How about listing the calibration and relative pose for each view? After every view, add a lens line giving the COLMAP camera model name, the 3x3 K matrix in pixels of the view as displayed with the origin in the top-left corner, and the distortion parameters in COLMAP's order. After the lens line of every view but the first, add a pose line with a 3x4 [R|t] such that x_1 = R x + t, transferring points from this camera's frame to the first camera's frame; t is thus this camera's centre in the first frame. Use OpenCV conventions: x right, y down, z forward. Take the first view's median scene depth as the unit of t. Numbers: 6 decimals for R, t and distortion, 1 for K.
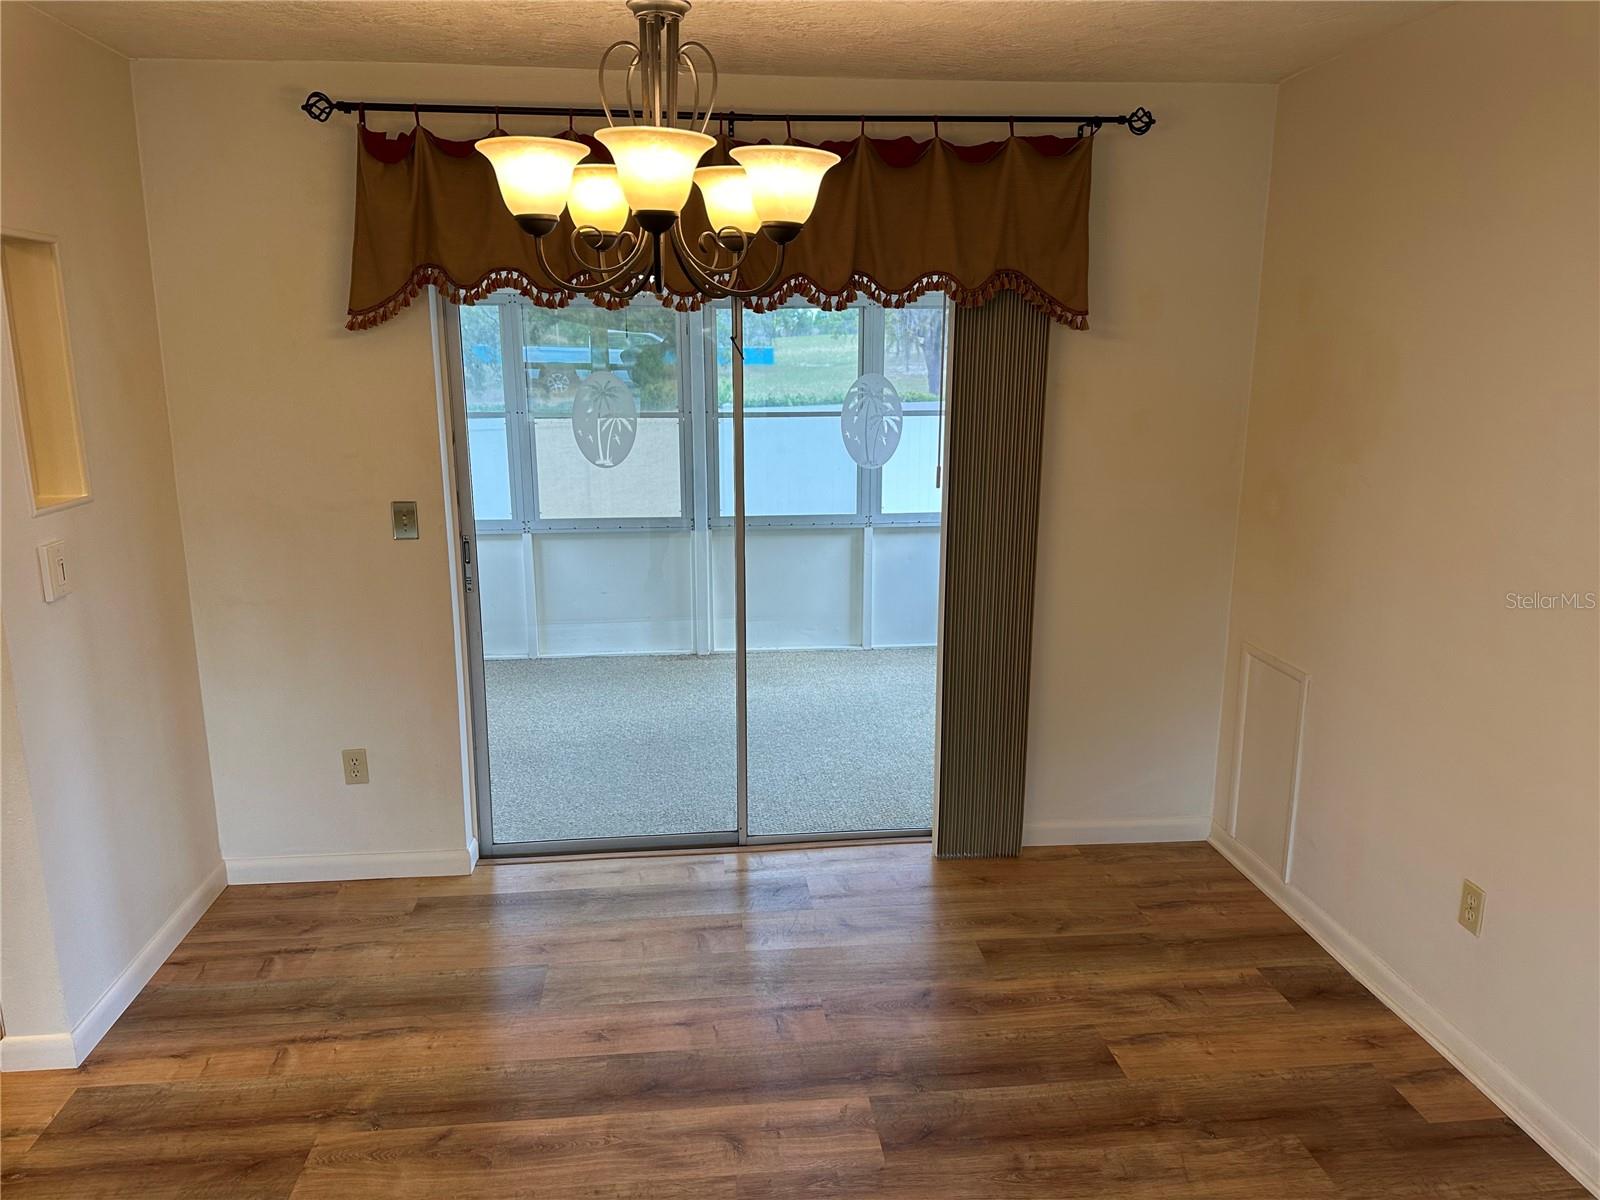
lens RADIAL K [[1125.0, 0, 783.5], [0, 1125.0, 593.4], [0, 0, 1]] dist [0.050978, -0.069847]
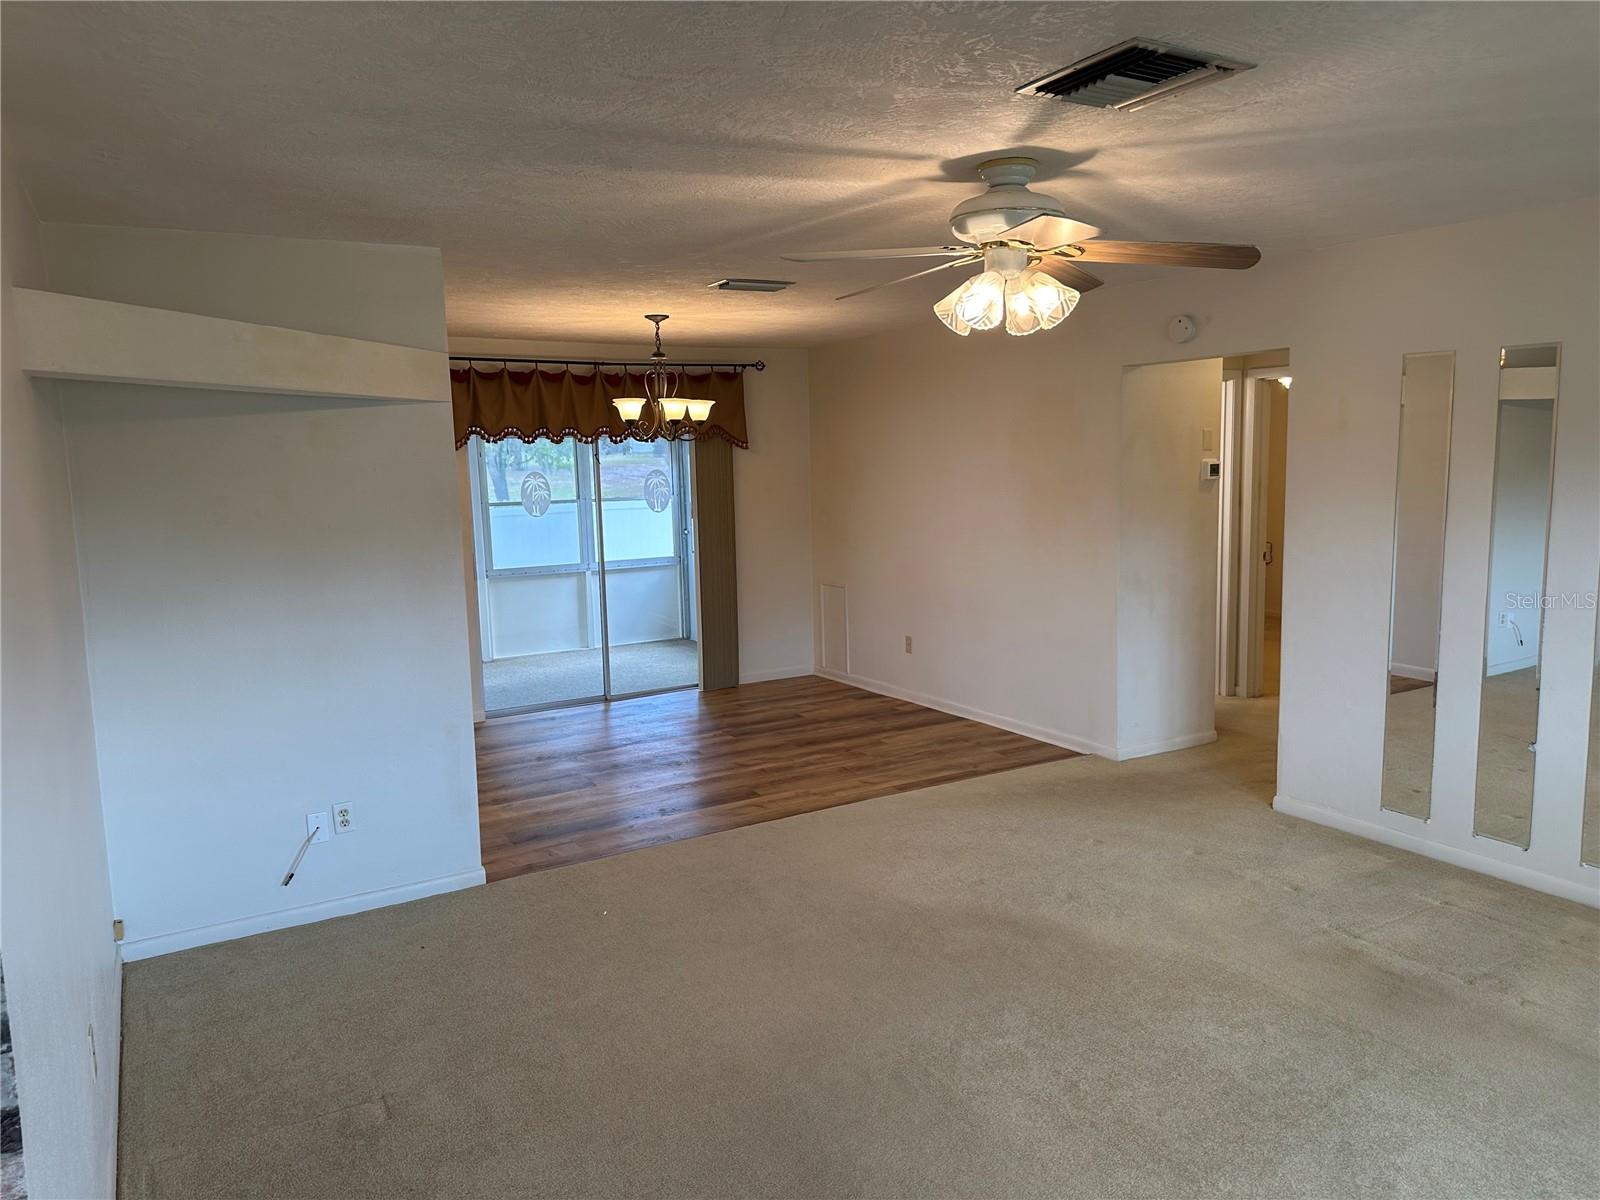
lens RADIAL K [[1125.0, 0, 802.0], [0, 1125.0, 594.8], [0, 0, 1]] dist [0.050978, -0.069847]
pose [[0.906922, -0.071447, 0.415197, -0.548485], [0.112882, 0.990690, -0.076094, 0.228176], [-0.405895, 0.115880, 0.906544, -1.003378]]
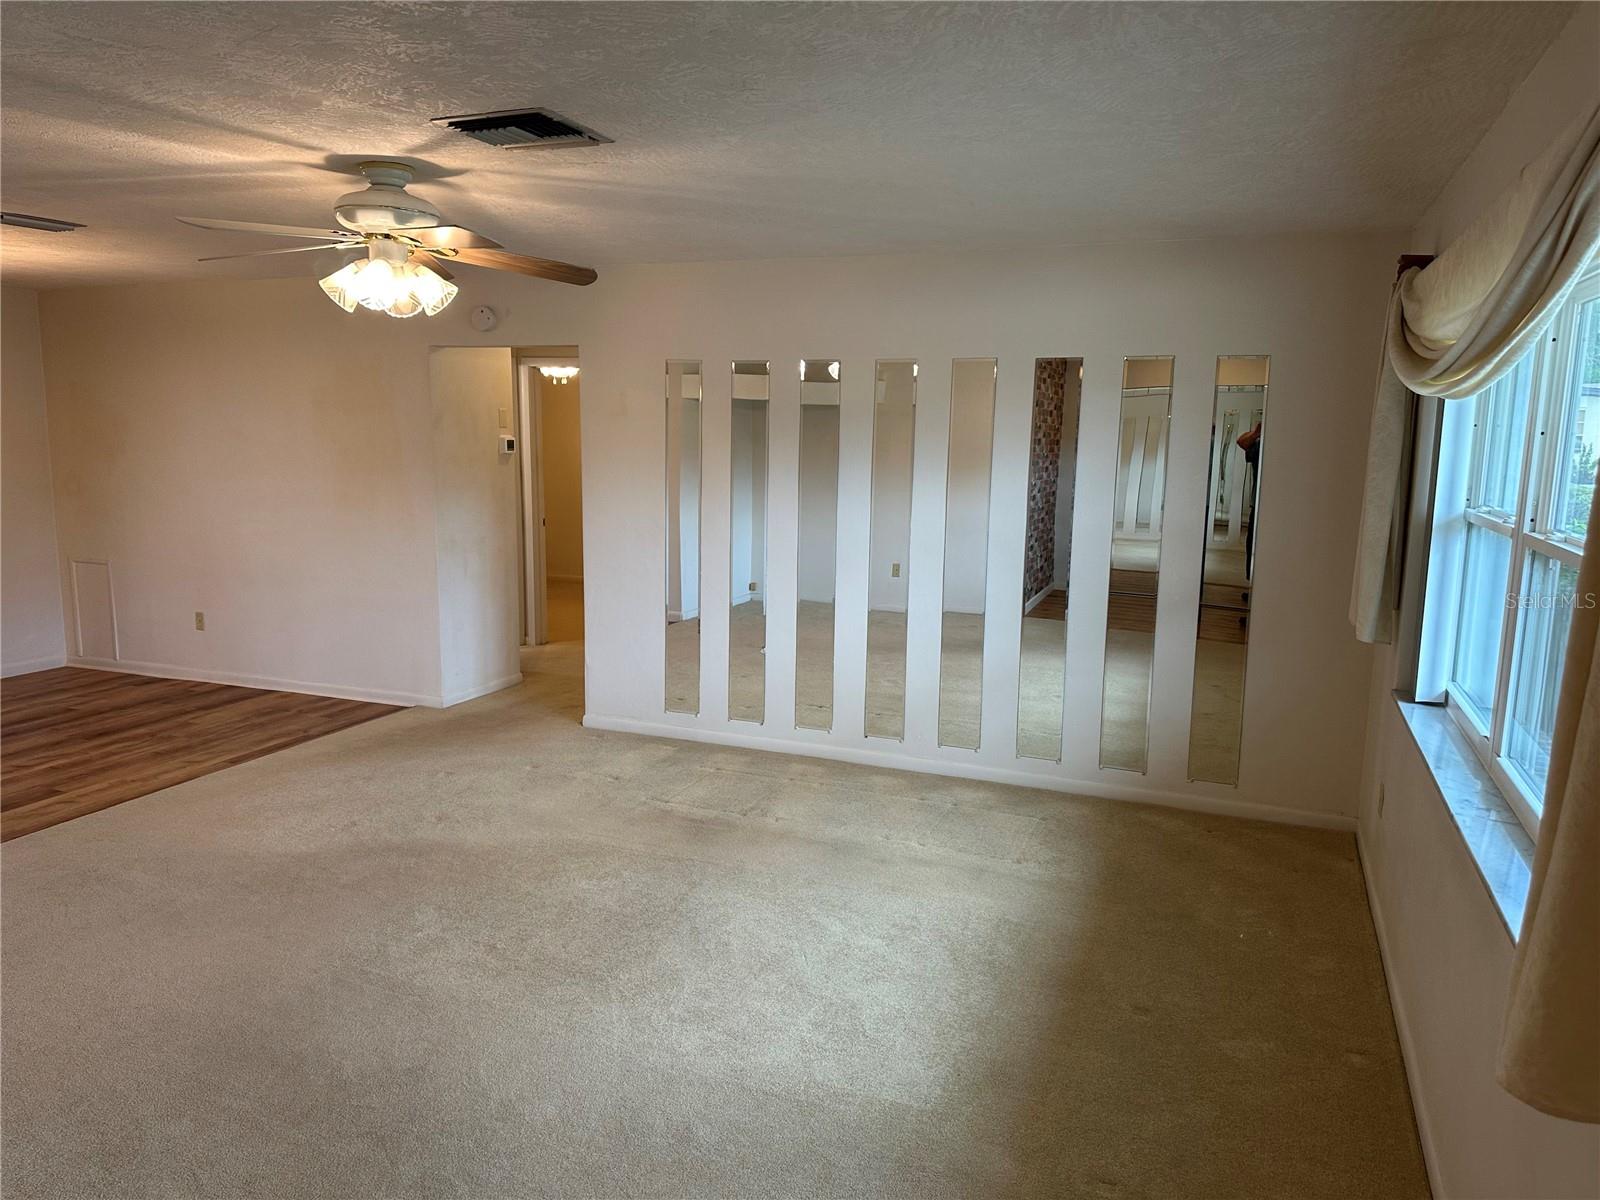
lens RADIAL K [[1125.0, 0, 827.7], [0, 1125.0, 610.5], [0, 0, 1]] dist [0.050978, -0.069847]
pose [[0.433676, -0.136718, 0.890637, -0.782815], [0.183405, 0.981124, 0.061303, 0.242424], [-0.882206, 0.136762, 0.450564, -1.049394]]
